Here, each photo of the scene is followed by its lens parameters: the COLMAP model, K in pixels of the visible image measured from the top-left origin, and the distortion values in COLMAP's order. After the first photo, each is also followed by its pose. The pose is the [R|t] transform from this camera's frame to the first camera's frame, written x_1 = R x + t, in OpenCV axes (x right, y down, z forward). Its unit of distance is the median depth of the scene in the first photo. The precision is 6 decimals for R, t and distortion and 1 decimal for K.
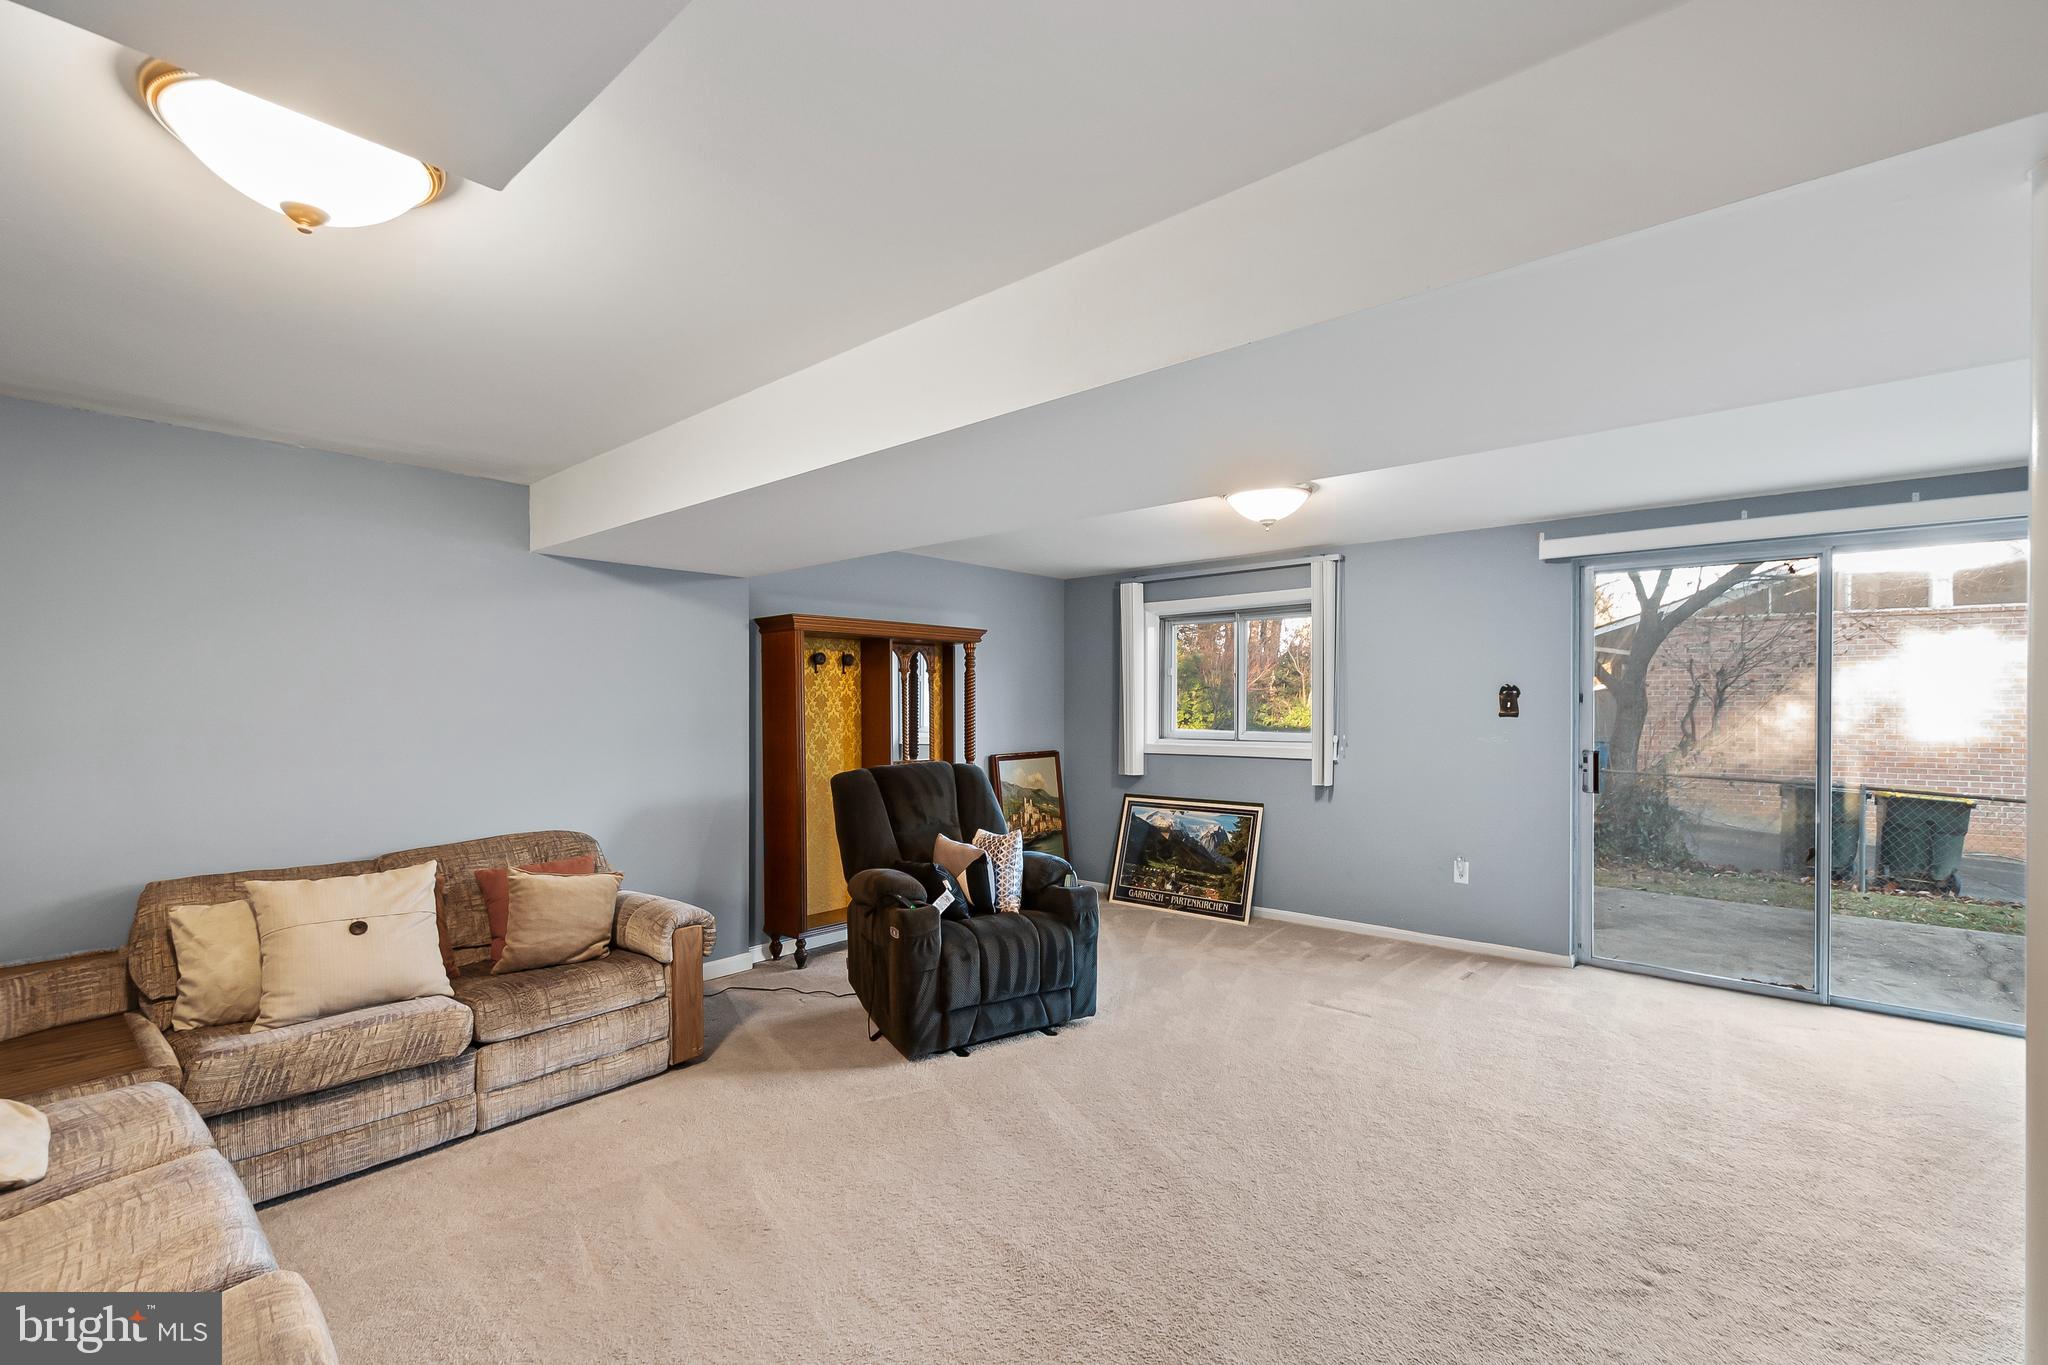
lens RADIAL K [[905.5, 0, 1026.9], [0, 905.5, 707.9], [0, 0, 1]] dist [0.024352, 0.000135]
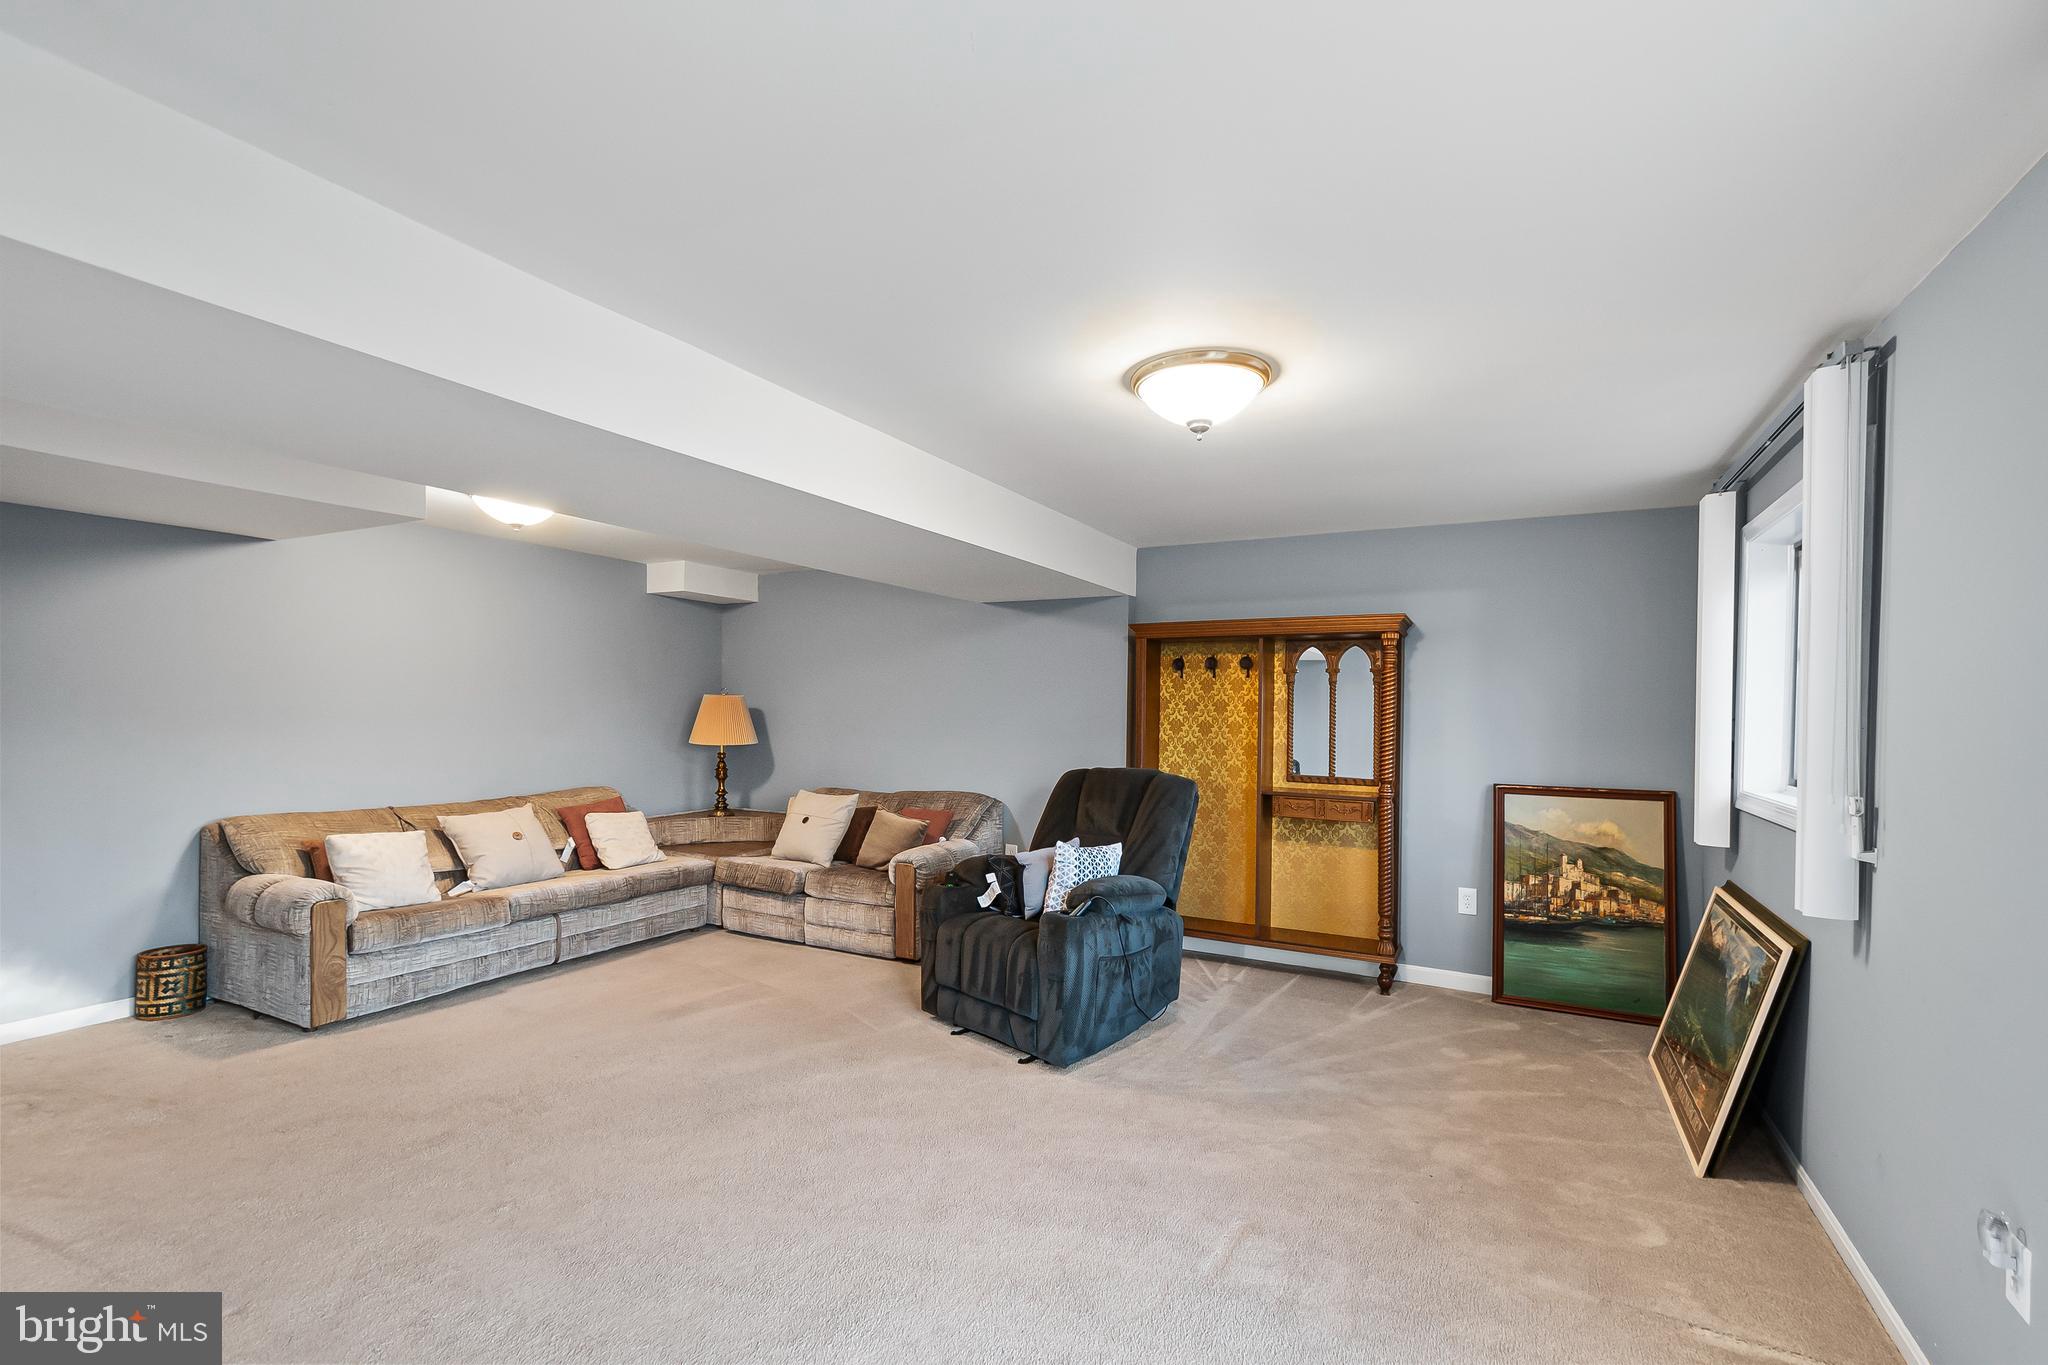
lens RADIAL K [[885.3, 0, 1042.7], [0, 885.3, 711.0], [0, 0, 1]] dist [0.003592, 0.000537]
pose [[0.226880, 0.008226, -0.973888, 0.669628], [-0.017188, 0.999842, 0.004441, -0.003020], [0.973771, 0.015732, 0.226986, 0.594738]]
